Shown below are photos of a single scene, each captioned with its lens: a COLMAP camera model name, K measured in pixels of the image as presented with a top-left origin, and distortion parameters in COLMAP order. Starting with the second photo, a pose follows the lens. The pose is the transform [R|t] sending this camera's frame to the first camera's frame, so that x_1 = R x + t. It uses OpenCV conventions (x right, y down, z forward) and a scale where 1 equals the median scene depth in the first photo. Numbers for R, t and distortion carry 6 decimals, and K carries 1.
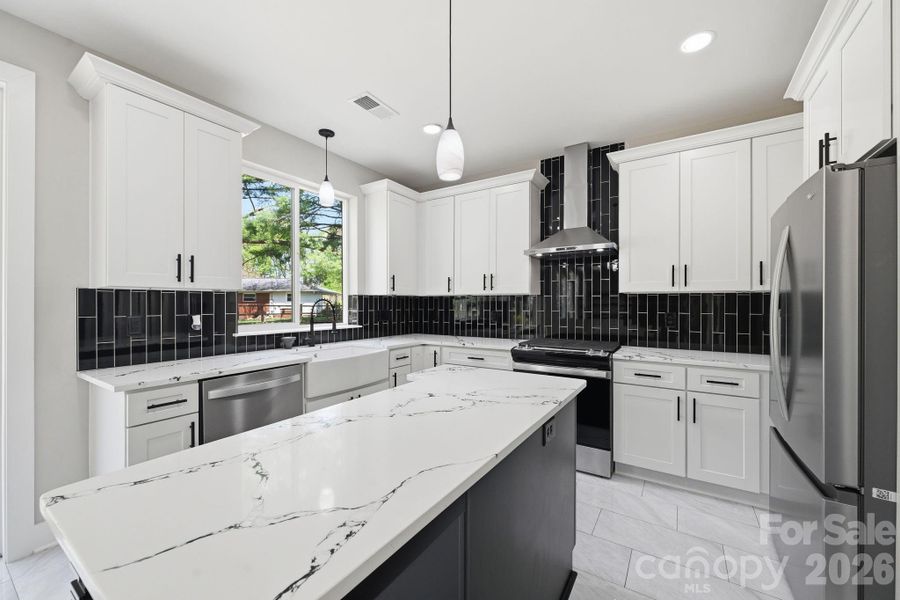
lens RADIAL K [[353.8, 0, 450.0], [0, 353.8, 300.0], [0, 0, 1]] dist [-0.000142, -0.000030]
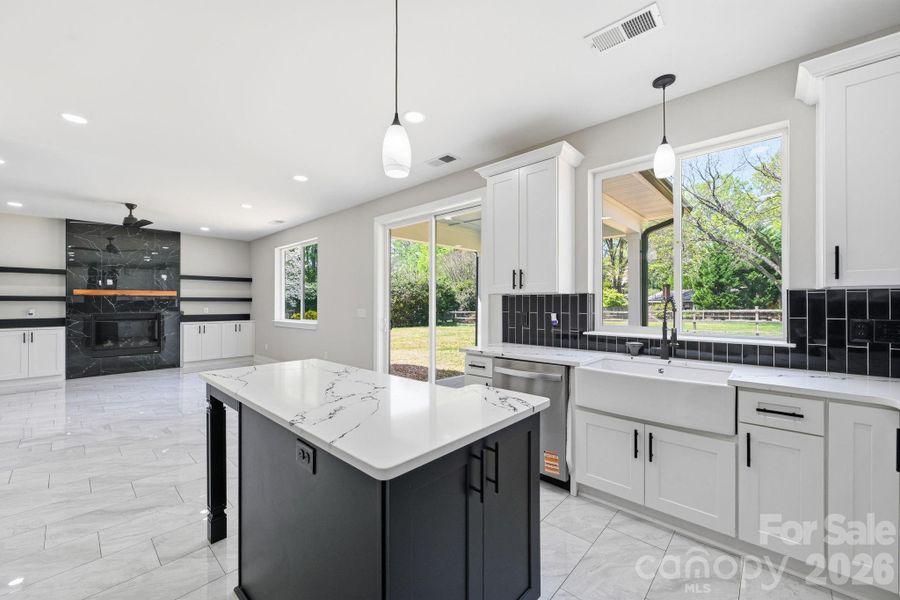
lens RADIAL K [[353.8, 0, 450.0], [0, 353.8, 300.0], [0, 0, 1]] dist [-0.000142, -0.000030]
pose [[-0.167662, -0.008014, -0.985812, 0.488525], [0.007393, 0.999929, -0.009386, 0.003686], [0.985817, -0.008862, -0.167591, 0.685953]]
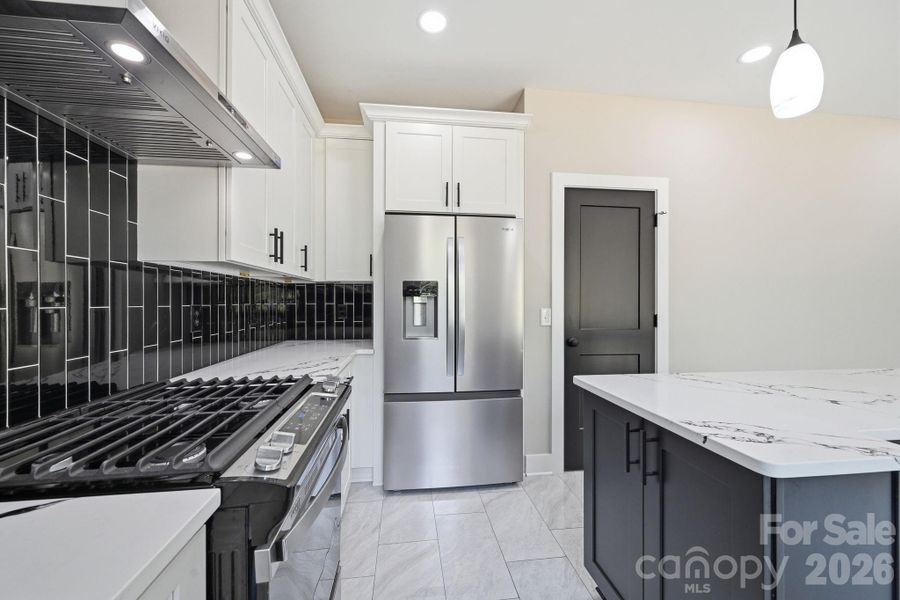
lens RADIAL K [[353.8, 0, 450.0], [0, 353.8, 300.0], [0, 0, 1]] dist [-0.000142, -0.000030]
pose [[-0.645672, -0.001847, 0.763613, -0.049530], [-0.008704, 0.999950, -0.004941, 0.026840], [-0.763566, -0.009836, -0.645655, 1.056097]]
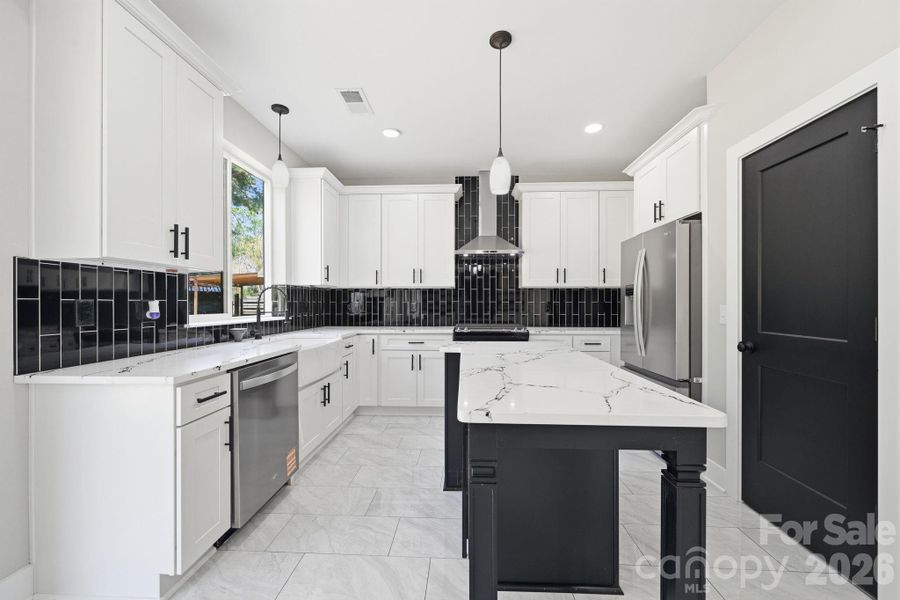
lens RADIAL K [[351.1, 0, 450.0], [0, 351.1, 300.0], [0, 0, 1]] dist [0.003365, 0.000126]
pose [[0.864186, 0.004212, 0.503154, -0.436759], [-0.003429, 0.999991, -0.002481, 0.033523], [-0.503160, 0.000418, 0.864193, -0.026993]]
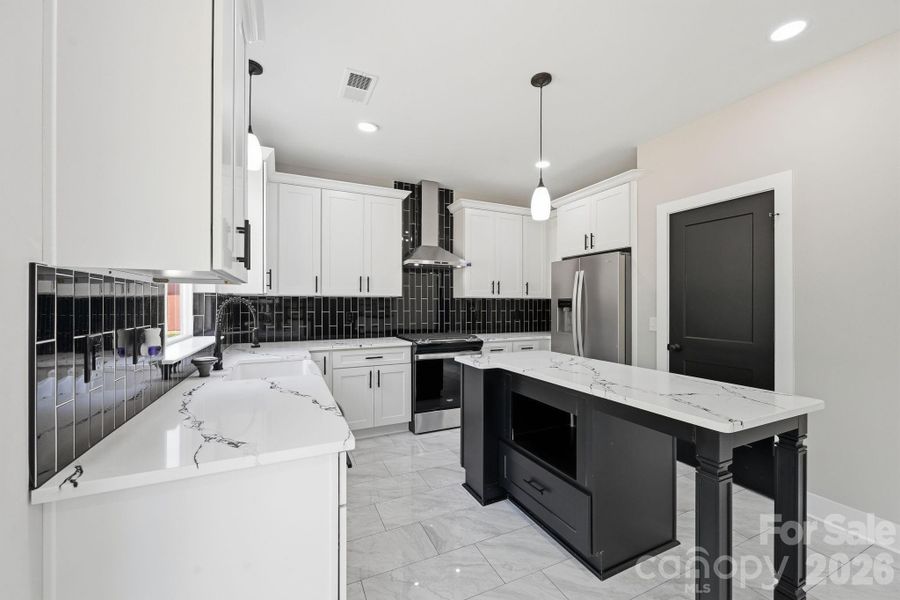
lens RADIAL K [[351.1, 0, 450.0], [0, 351.1, 300.0], [0, 0, 1]] dist [0.003365, 0.000126]
pose [[0.529797, 0.010852, 0.848055, -0.751761], [-0.007004, 0.999940, -0.008420, 0.002786], [-0.848096, -0.001479, 0.529841, 0.288348]]
